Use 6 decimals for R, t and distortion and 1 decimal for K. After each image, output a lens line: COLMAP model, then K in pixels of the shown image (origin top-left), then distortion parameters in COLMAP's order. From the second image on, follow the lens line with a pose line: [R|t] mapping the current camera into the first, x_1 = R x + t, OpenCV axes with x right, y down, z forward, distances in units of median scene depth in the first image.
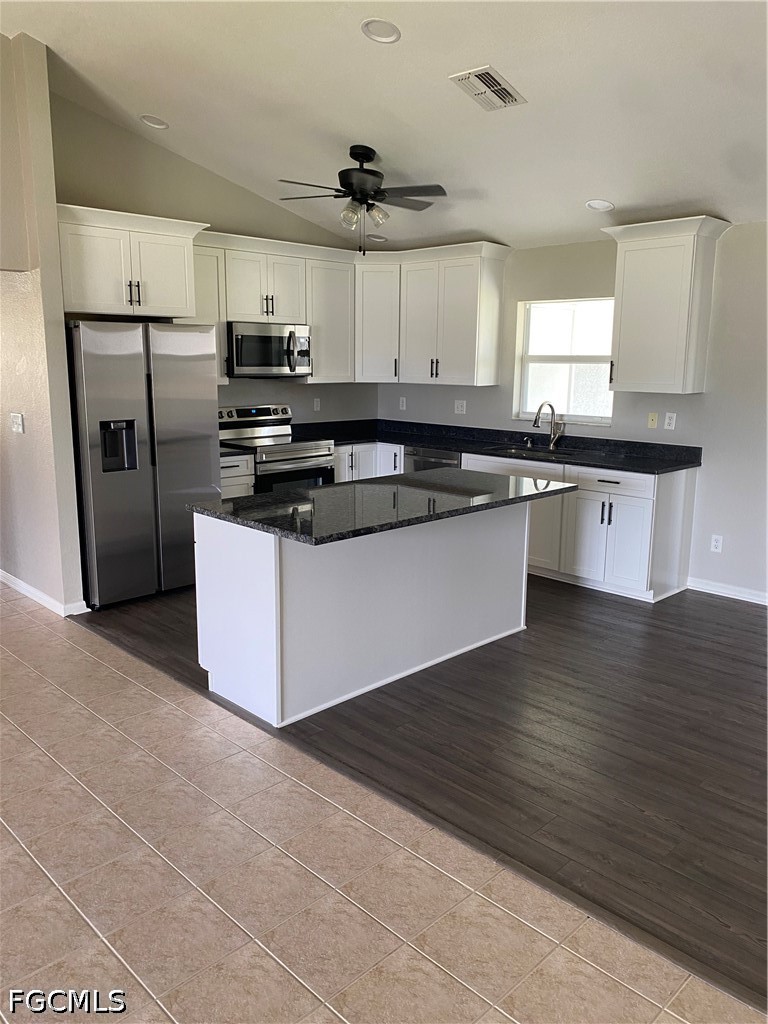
lens RADIAL K [[777.0, 0, 385.3], [0, 777.0, 512.4], [0, 0, 1]] dist [0.059507, -0.049998]
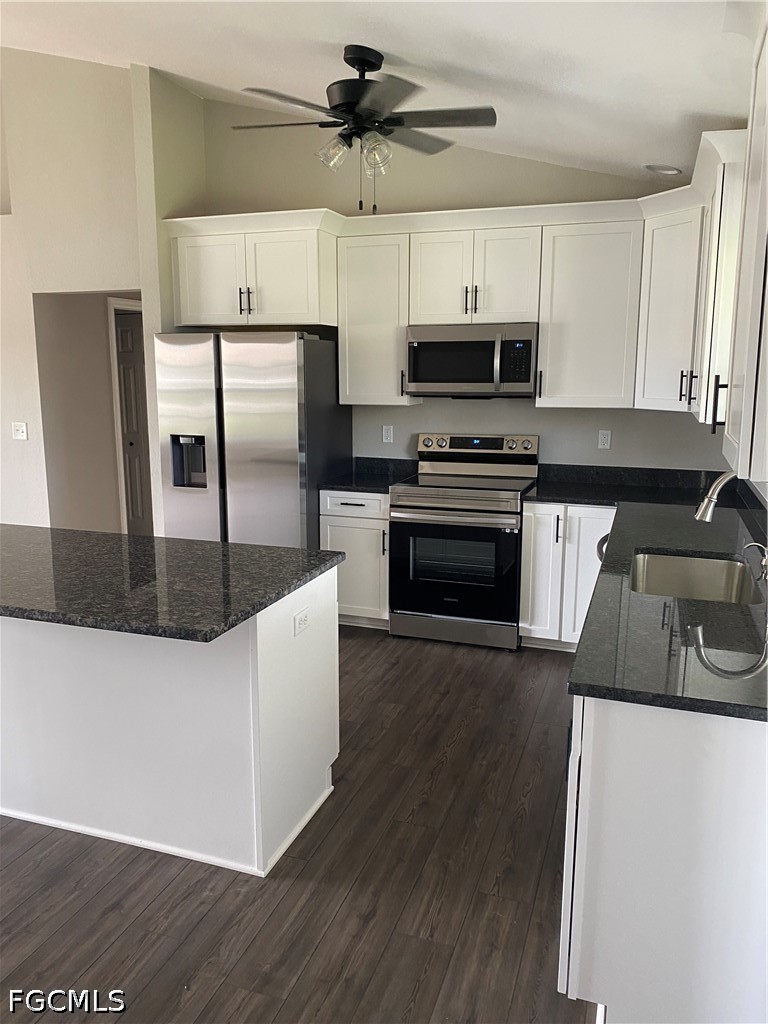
lens RADIAL K [[777.0, 0, 385.2], [0, 777.0, 511.8], [0, 0, 1]] dist [0.059507, -0.049998]
pose [[0.459994, 0.152558, -0.874718, 0.522616], [-0.176317, 0.981206, 0.078409, -0.119976], [0.870240, 0.118160, 0.478248, 0.641099]]
